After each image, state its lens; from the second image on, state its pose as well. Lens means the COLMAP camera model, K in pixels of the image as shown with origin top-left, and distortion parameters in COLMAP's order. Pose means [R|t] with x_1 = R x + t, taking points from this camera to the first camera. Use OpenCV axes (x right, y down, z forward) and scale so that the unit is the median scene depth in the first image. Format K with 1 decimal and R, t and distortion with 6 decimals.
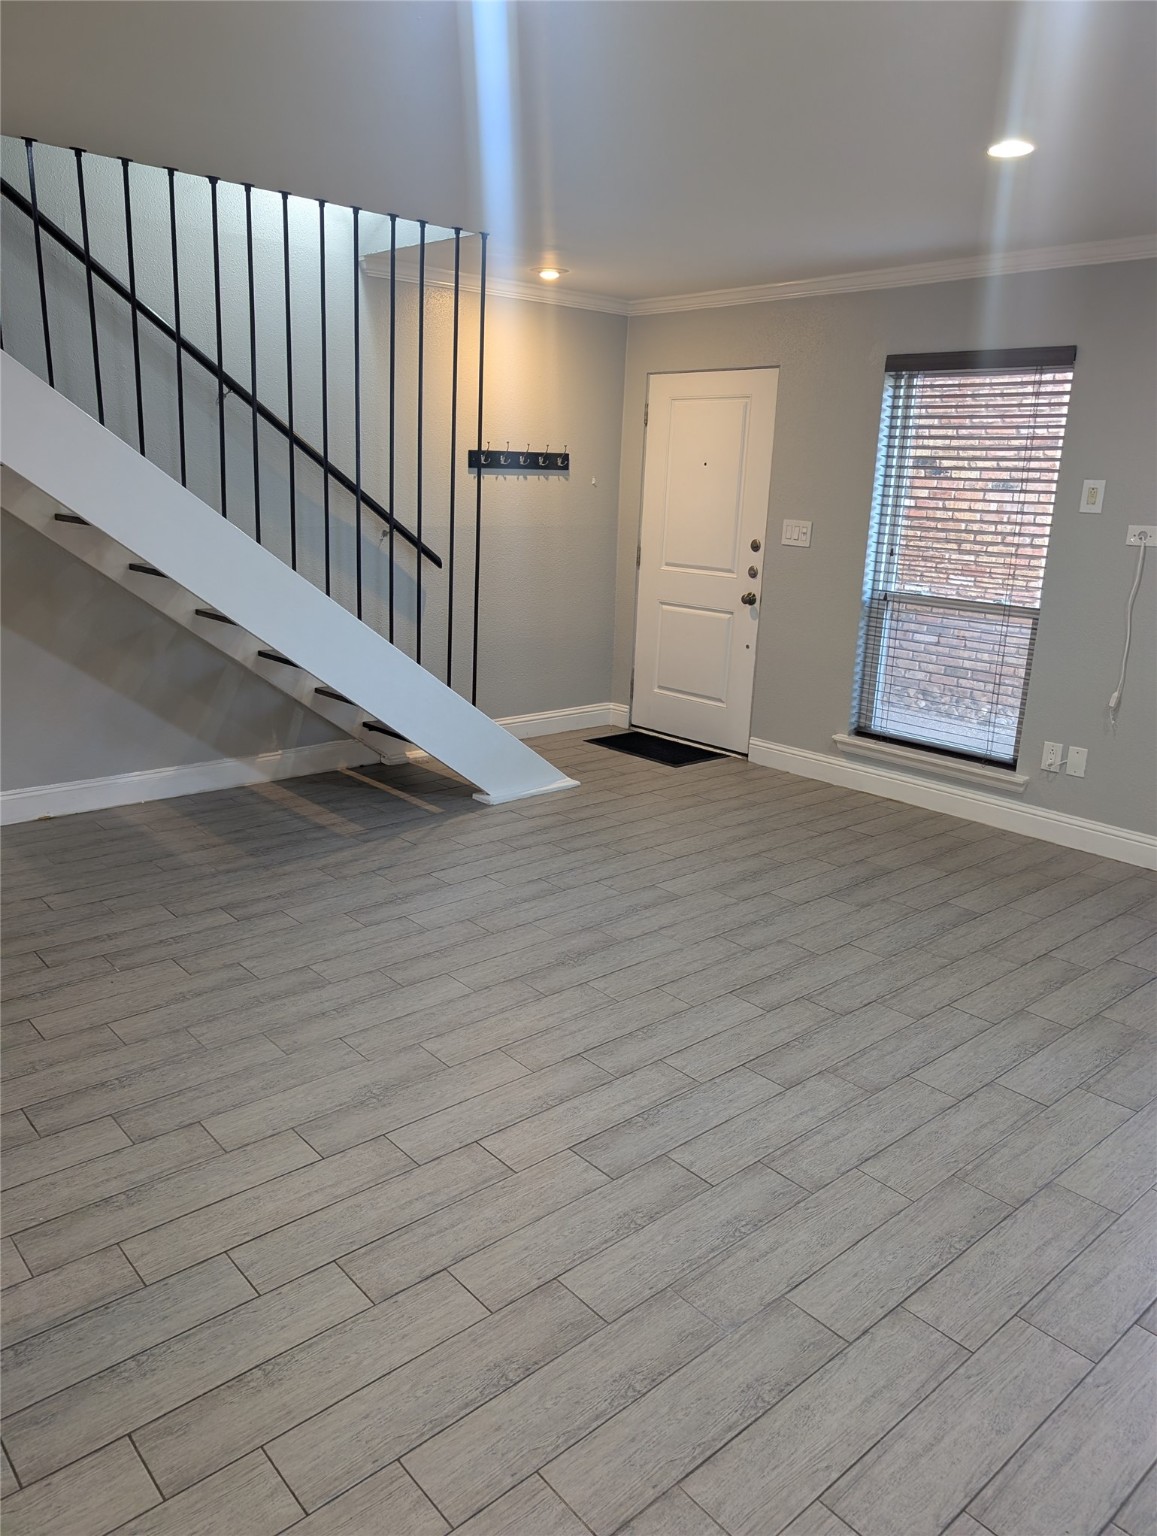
lens RADIAL K [[1110.3, 0, 570.2], [0, 1110.3, 767.6], [0, 0, 1]] dist [0.025313, -0.039508]
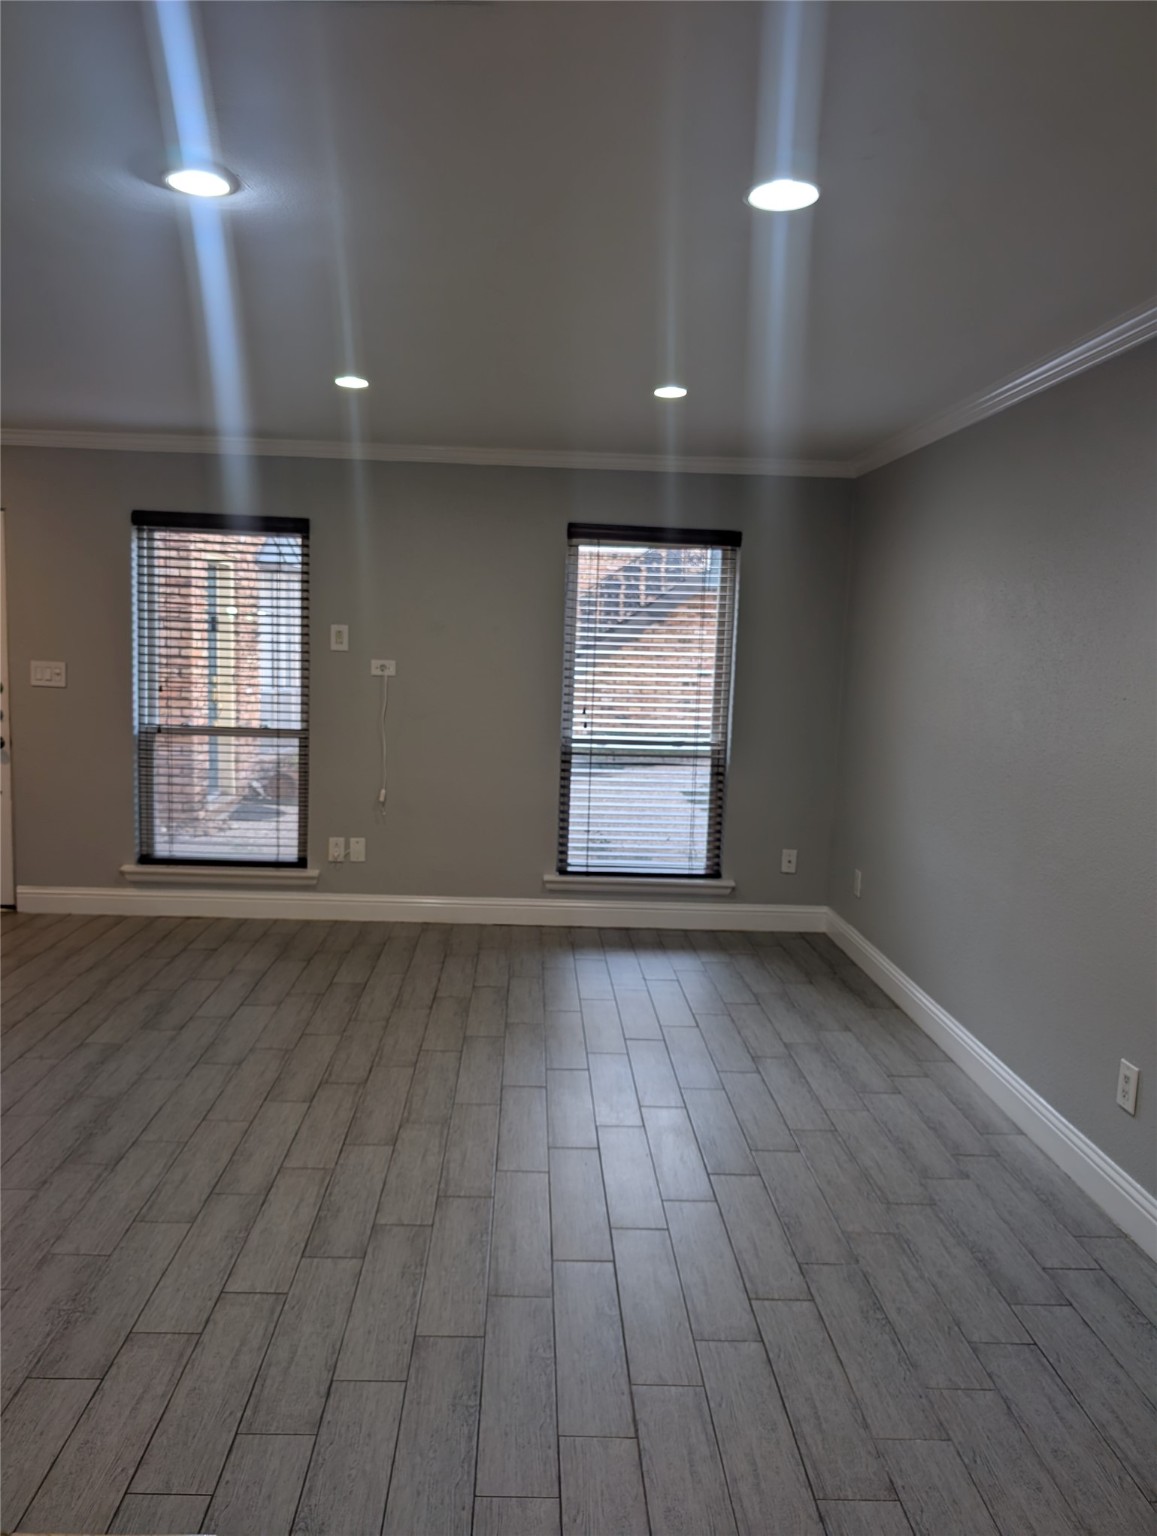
lens RADIAL K [[1110.3, 0, 570.2], [0, 1110.3, 767.6], [0, 0, 1]] dist [0.025313, -0.039508]
pose [[0.632770, -0.101891, 0.767607, -0.328167], [0.184640, 0.982565, -0.021783, -0.024892], [-0.752004, 0.155514, 0.640551, 0.030145]]
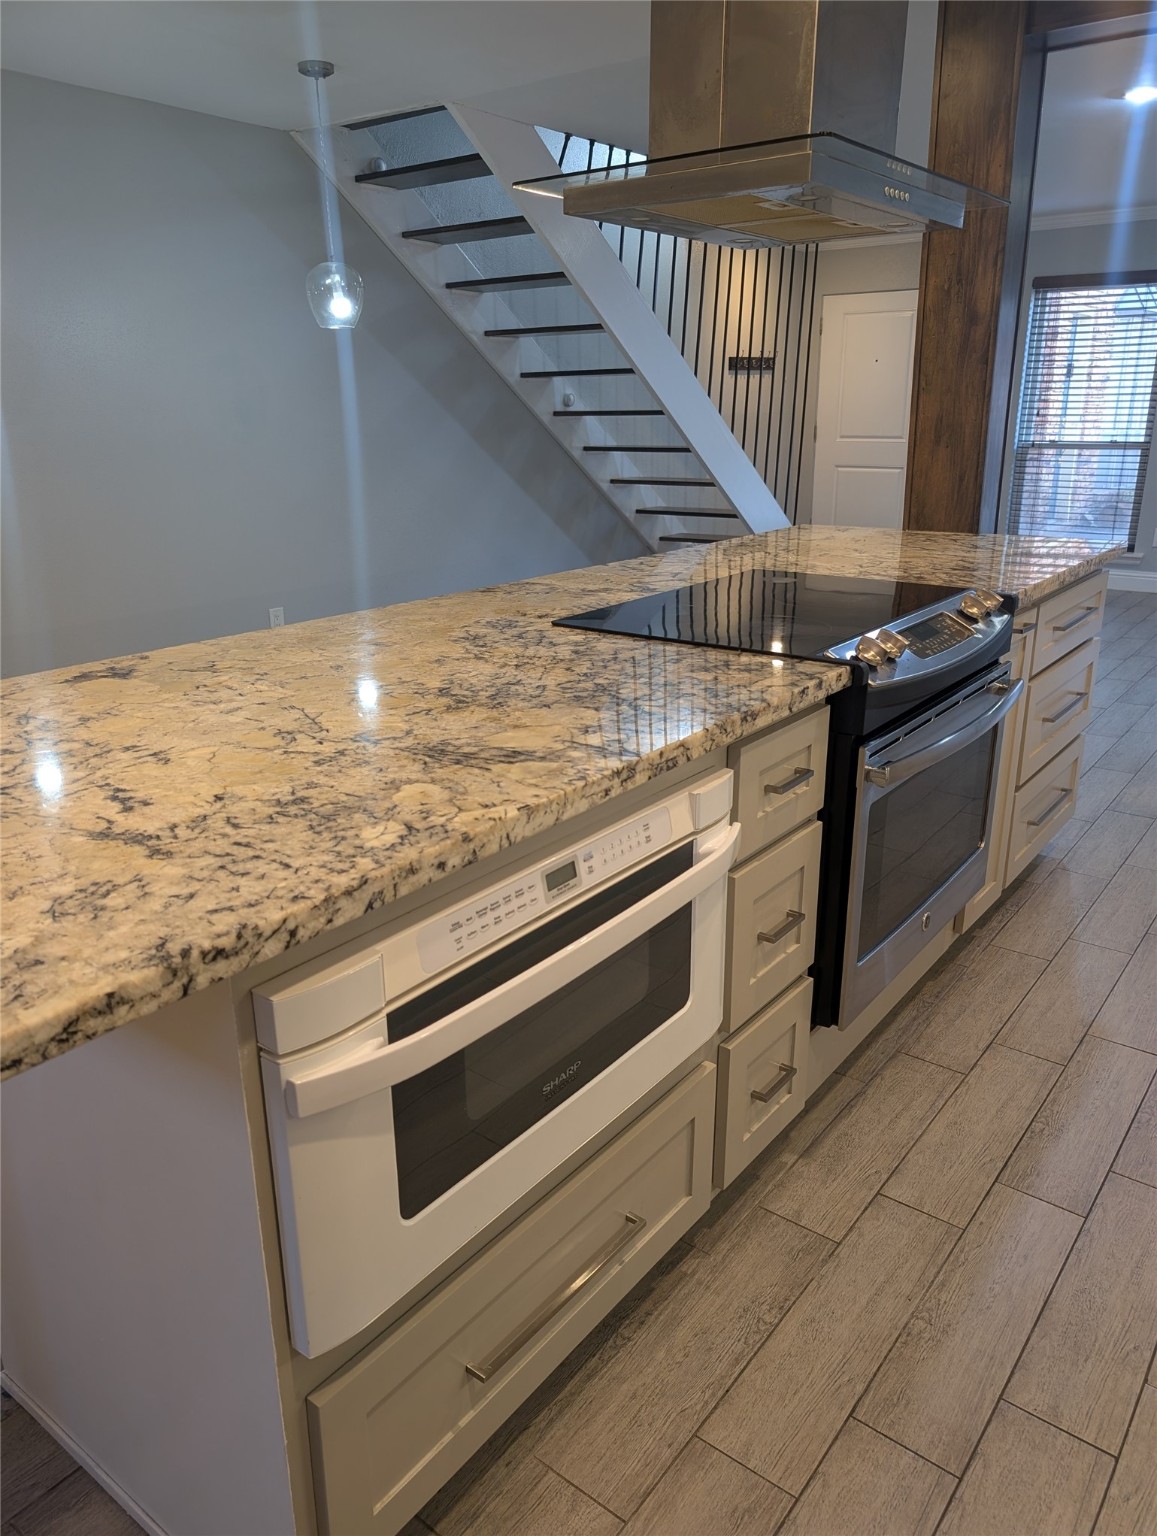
lens RADIAL K [[1110.3, 0, 570.2], [0, 1110.3, 767.6], [0, 0, 1]] dist [0.025313, -0.039508]
pose [[0.979011, -0.109719, 0.171753, -0.706205], [0.097770, 0.992259, 0.076573, 0.113515], [-0.178825, -0.058174, 0.982160, -0.422722]]
